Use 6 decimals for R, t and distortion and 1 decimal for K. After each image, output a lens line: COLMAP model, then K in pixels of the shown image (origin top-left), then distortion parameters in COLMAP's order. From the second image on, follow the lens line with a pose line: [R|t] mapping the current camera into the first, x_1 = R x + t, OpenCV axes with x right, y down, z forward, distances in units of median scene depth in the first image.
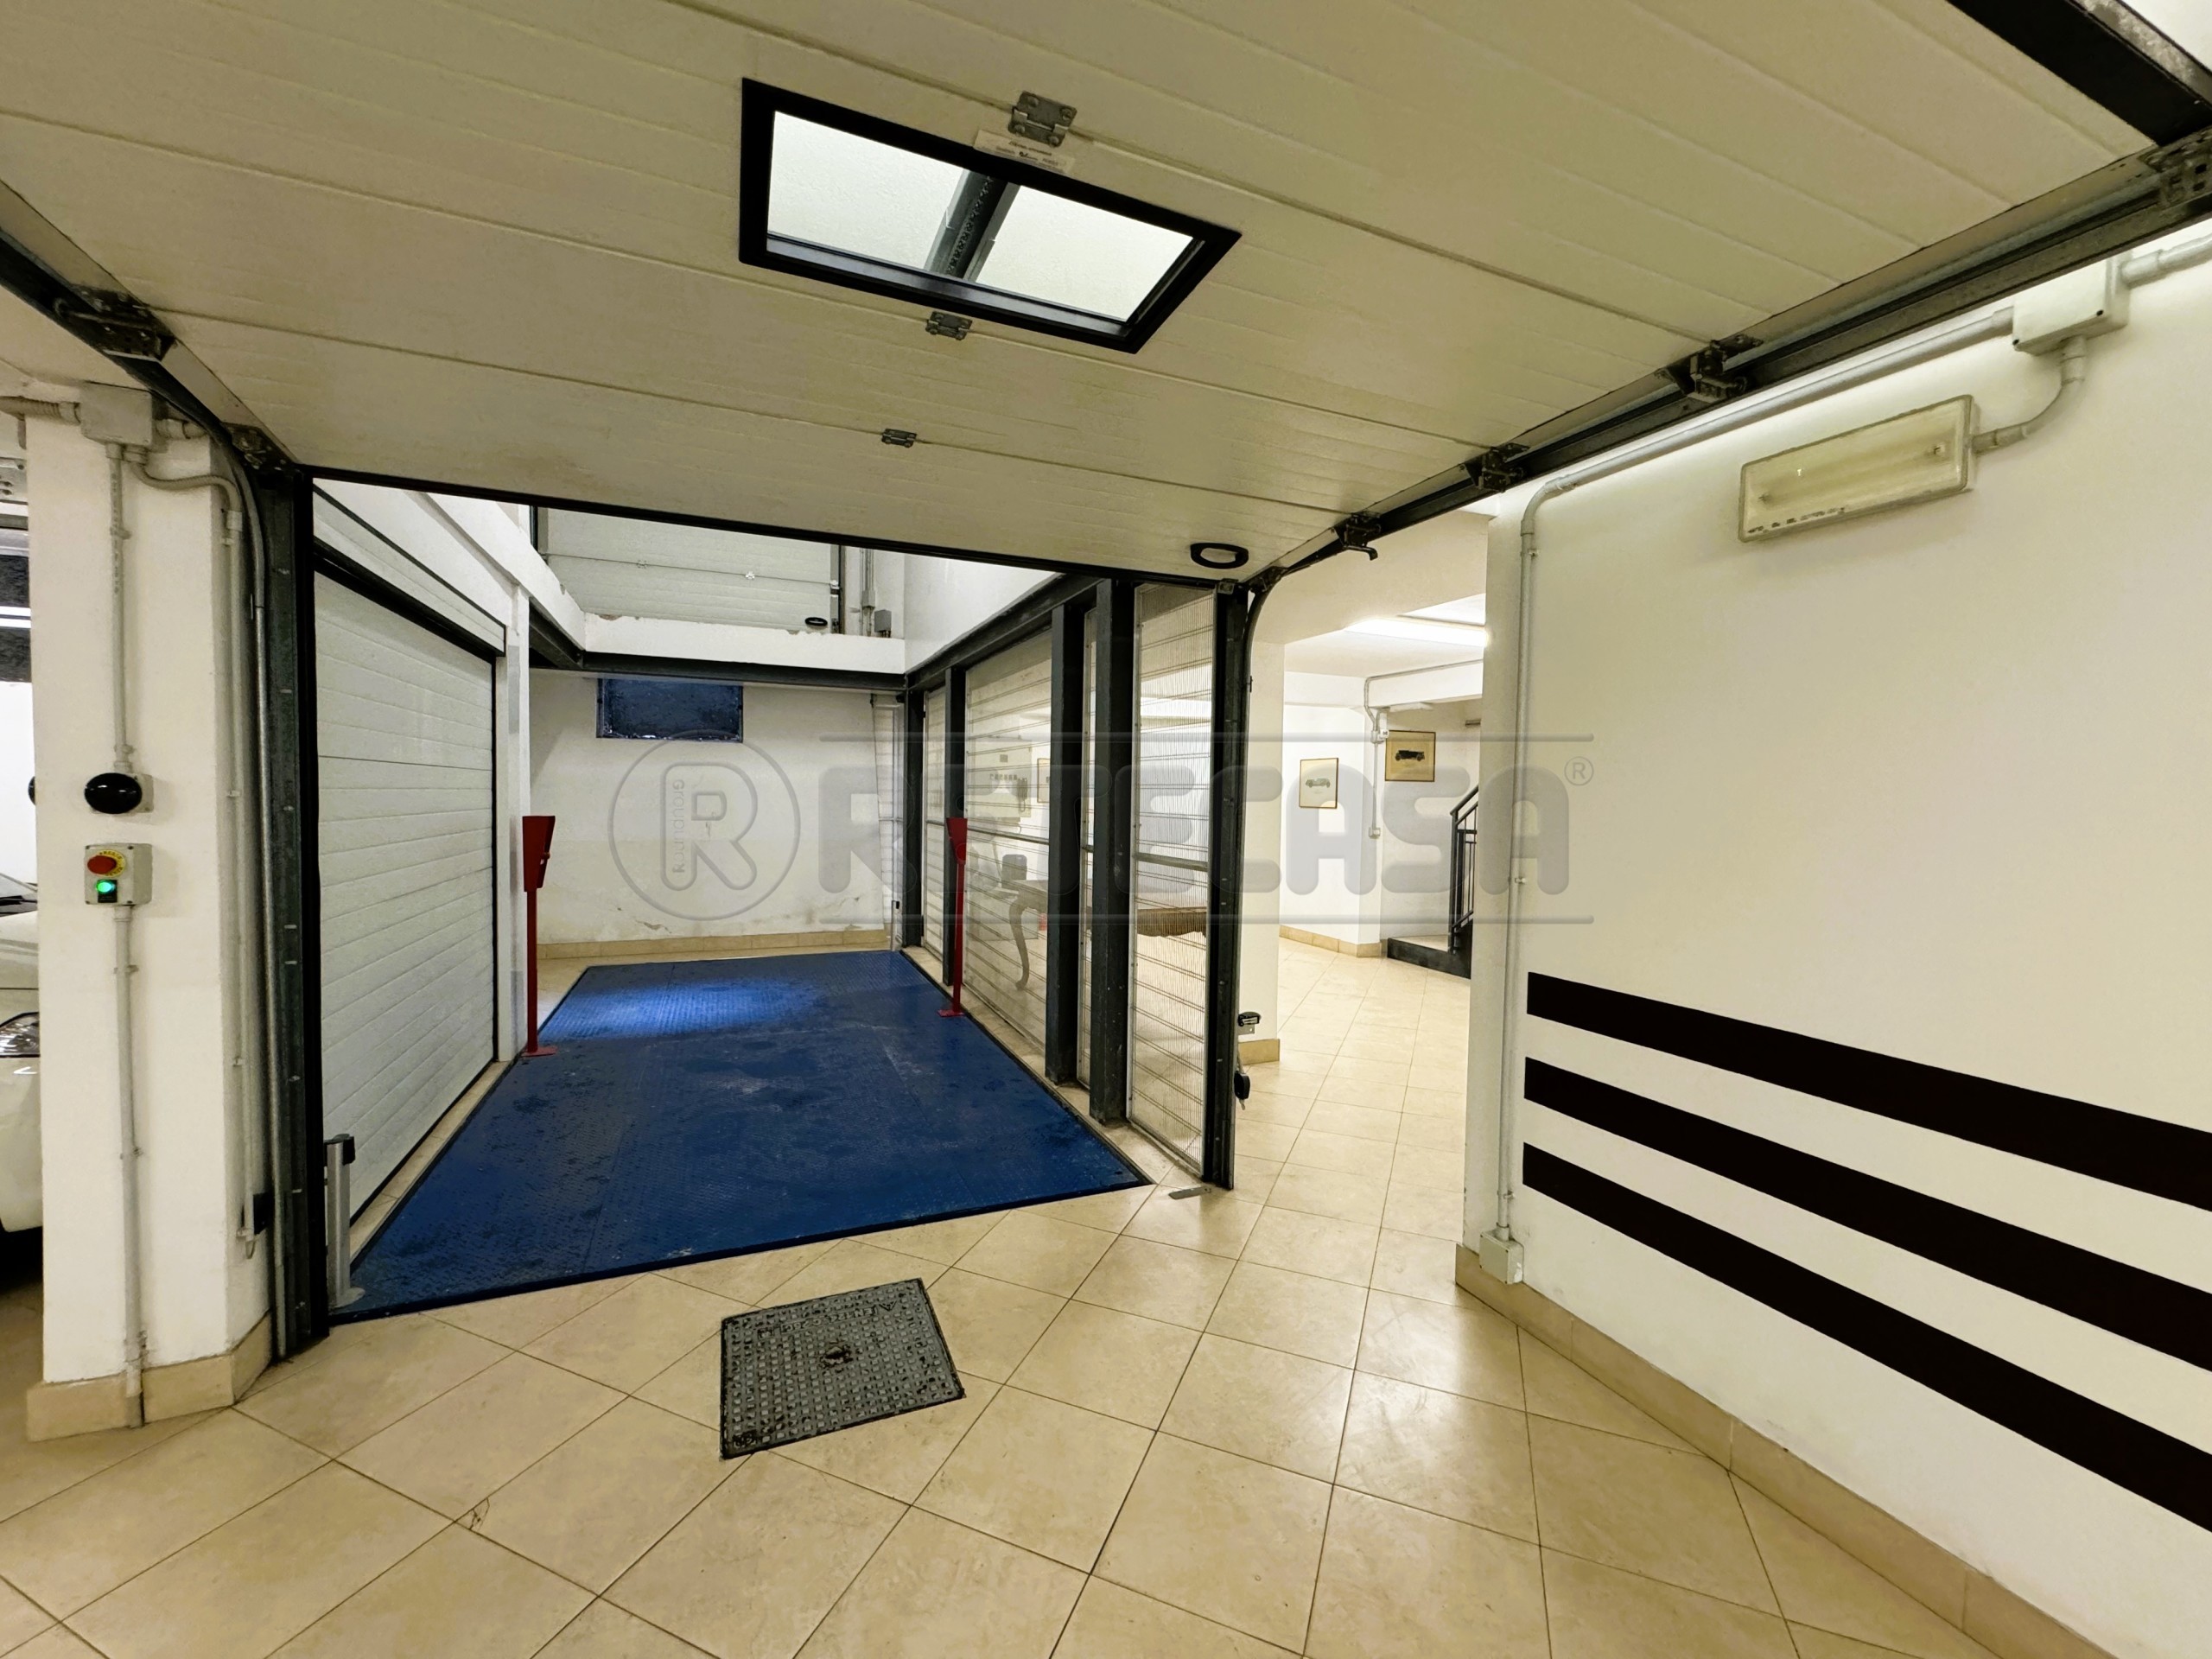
lens RADIAL K [[884.0, 0, 1105.7], [0, 884.0, 827.7], [0, 0, 1]] dist [-0.001372, 0.000112]
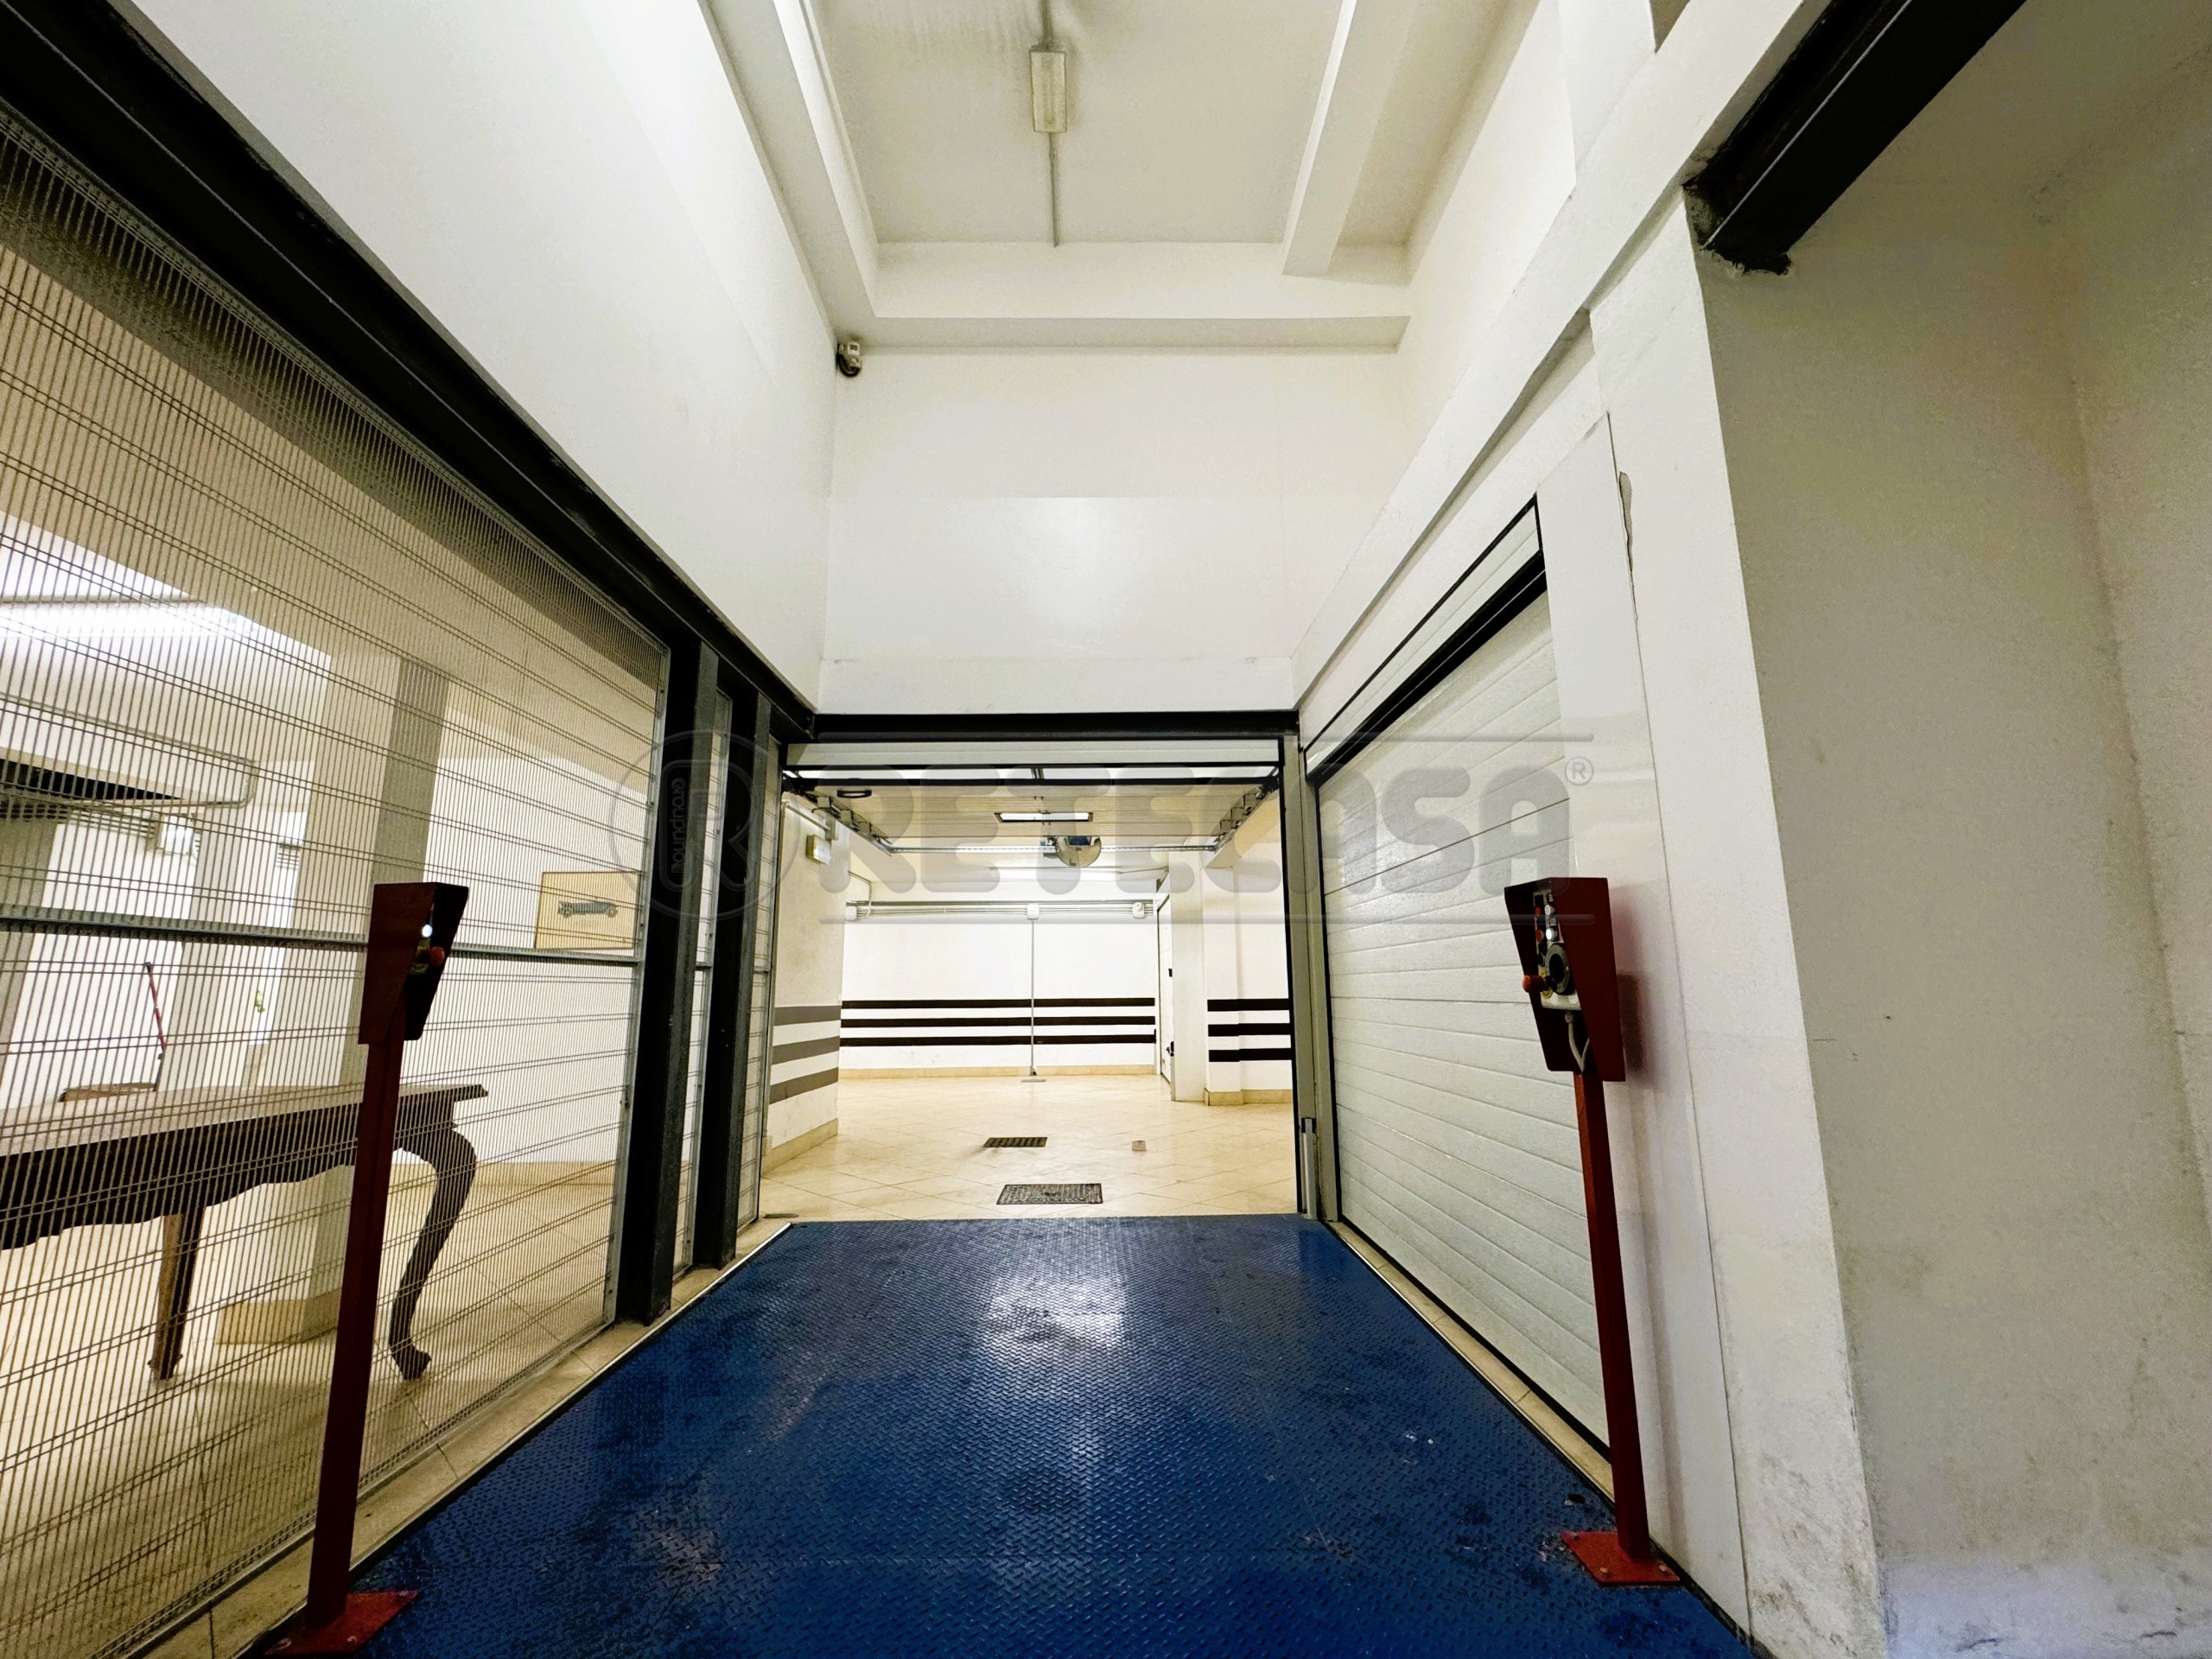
lens RADIAL K [[884.0, 0, 1105.7], [0, 884.0, 827.7], [0, 0, 1]] dist [-0.001372, 0.000112]
pose [[-0.927212, 0.056784, 0.370206, -0.585950], [0.004778, 0.990153, -0.139909, 0.015470], [-0.374506, -0.127957, -0.918353, 1.402679]]
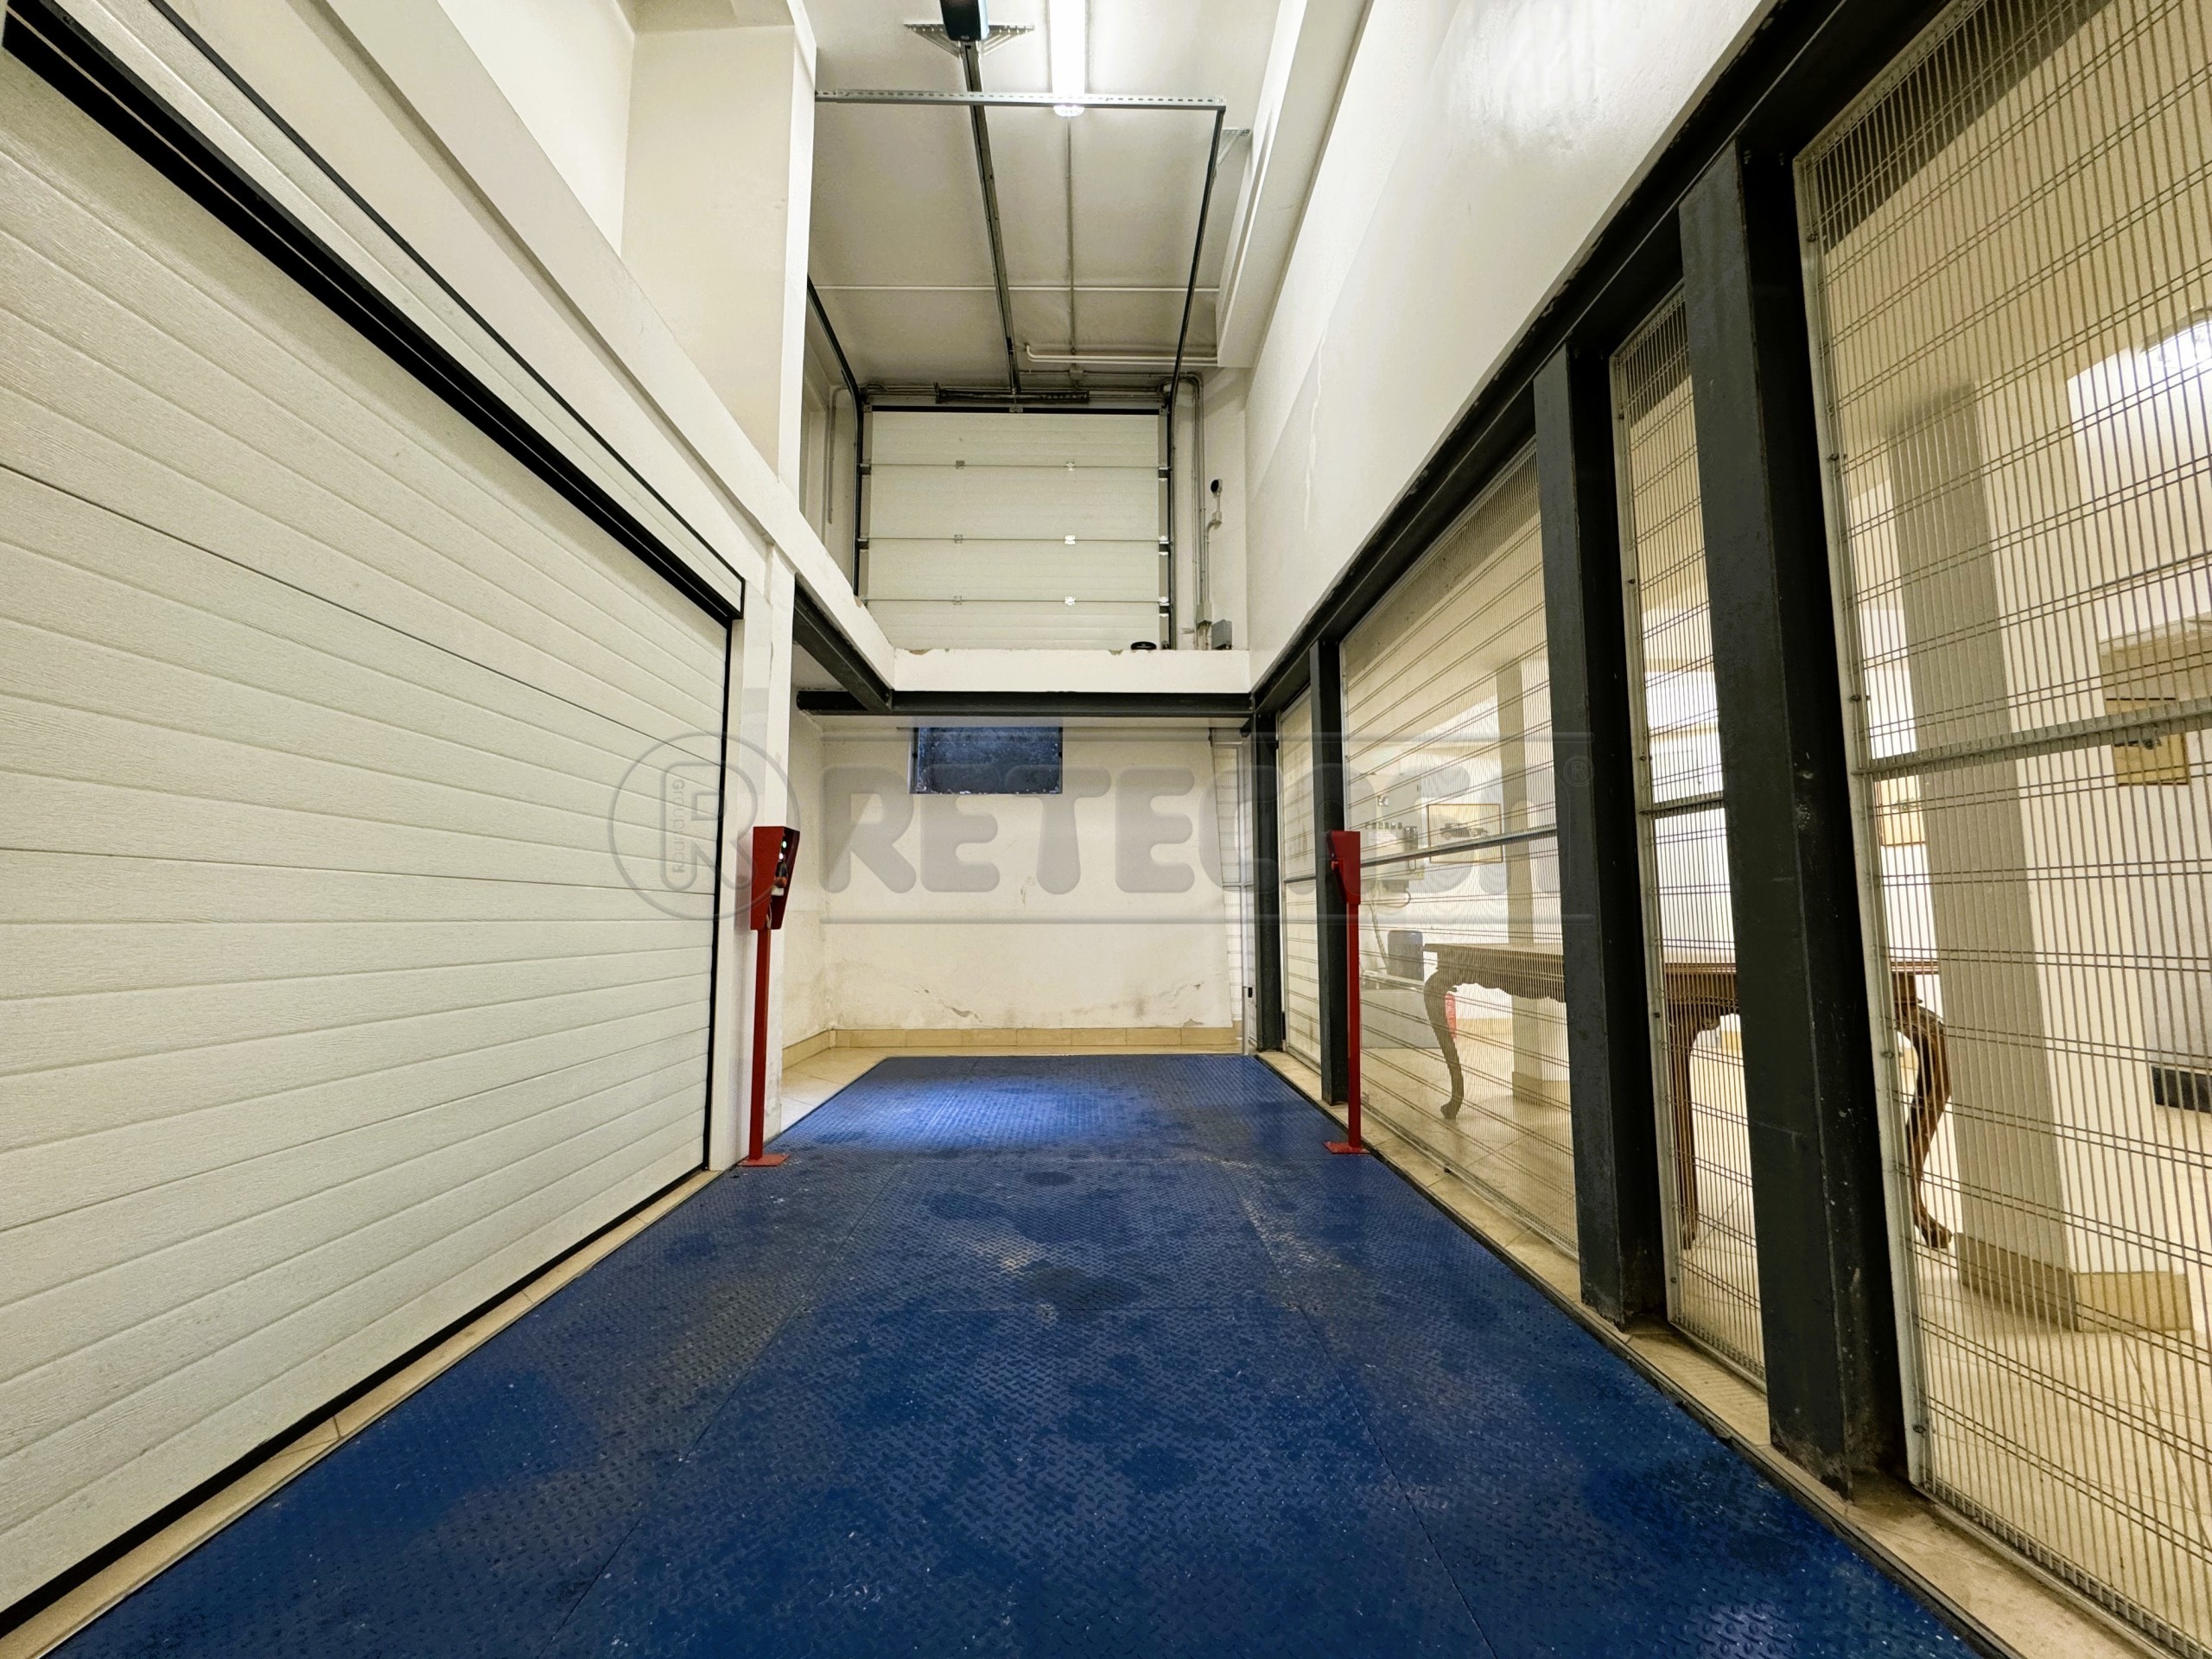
lens RADIAL K [[884.0, 0, 1105.7], [0, 884.0, 827.7], [0, 0, 1]] dist [-0.001372, 0.000112]
pose [[0.928801, -0.056345, -0.366270, -0.109794], [0.004657, 0.990070, -0.140496, 0.088294], [0.370550, 0.128787, 0.919841, 0.407094]]
